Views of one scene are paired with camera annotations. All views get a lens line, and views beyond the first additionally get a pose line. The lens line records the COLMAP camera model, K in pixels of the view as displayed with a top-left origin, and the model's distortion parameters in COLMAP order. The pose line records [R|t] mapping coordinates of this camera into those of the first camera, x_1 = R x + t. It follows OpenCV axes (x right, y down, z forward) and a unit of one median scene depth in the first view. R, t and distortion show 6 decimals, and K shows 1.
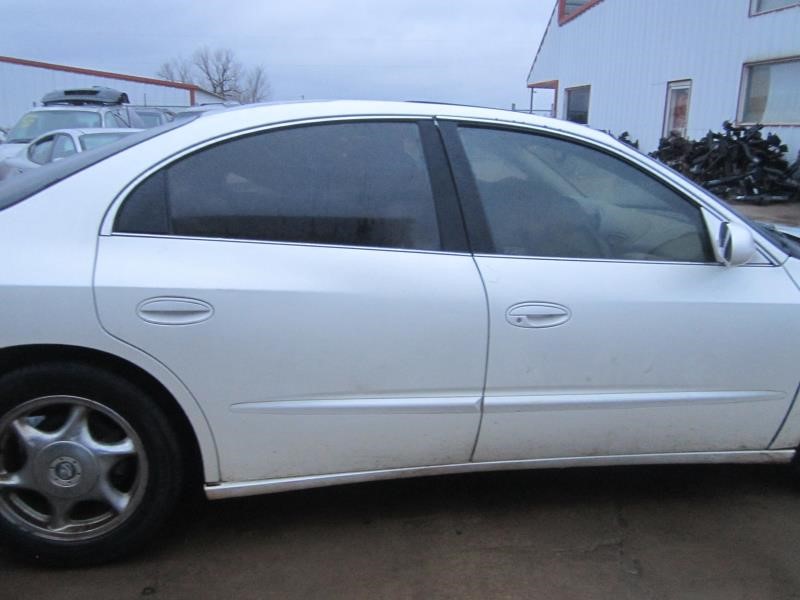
lens RADIAL K [[663.5, 0, 402.6], [0, 663.5, 300.9], [0, 0, 1]] dist [-0.054013, 0.017791]
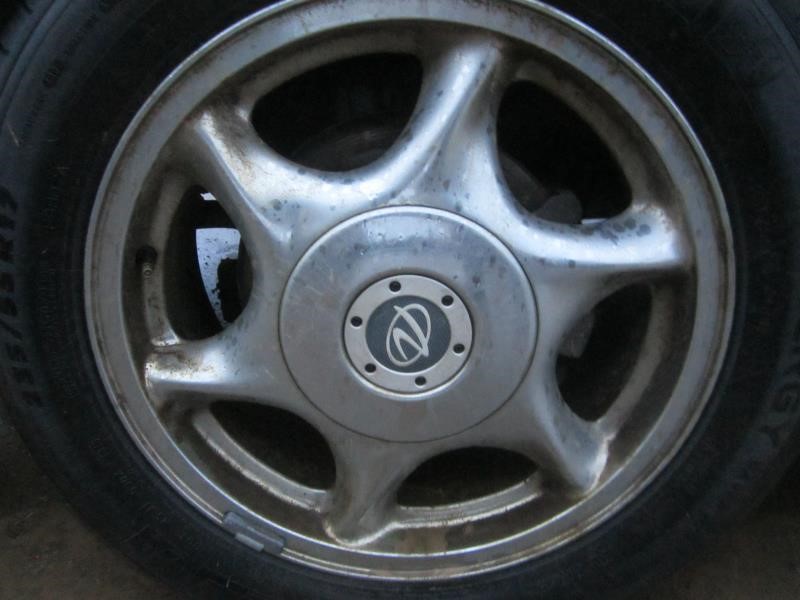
lens RADIAL K [[663.5, 0, 399.4], [0, 663.5, 302.8], [0, 0, 1]] dist [-0.054013, 0.017791]
pose [[0.981678, 0.012498, -0.190135, -0.466419], [0.017135, 0.988014, 0.153413, 0.207785], [0.189773, -0.153860, 0.969697, 0.751579]]
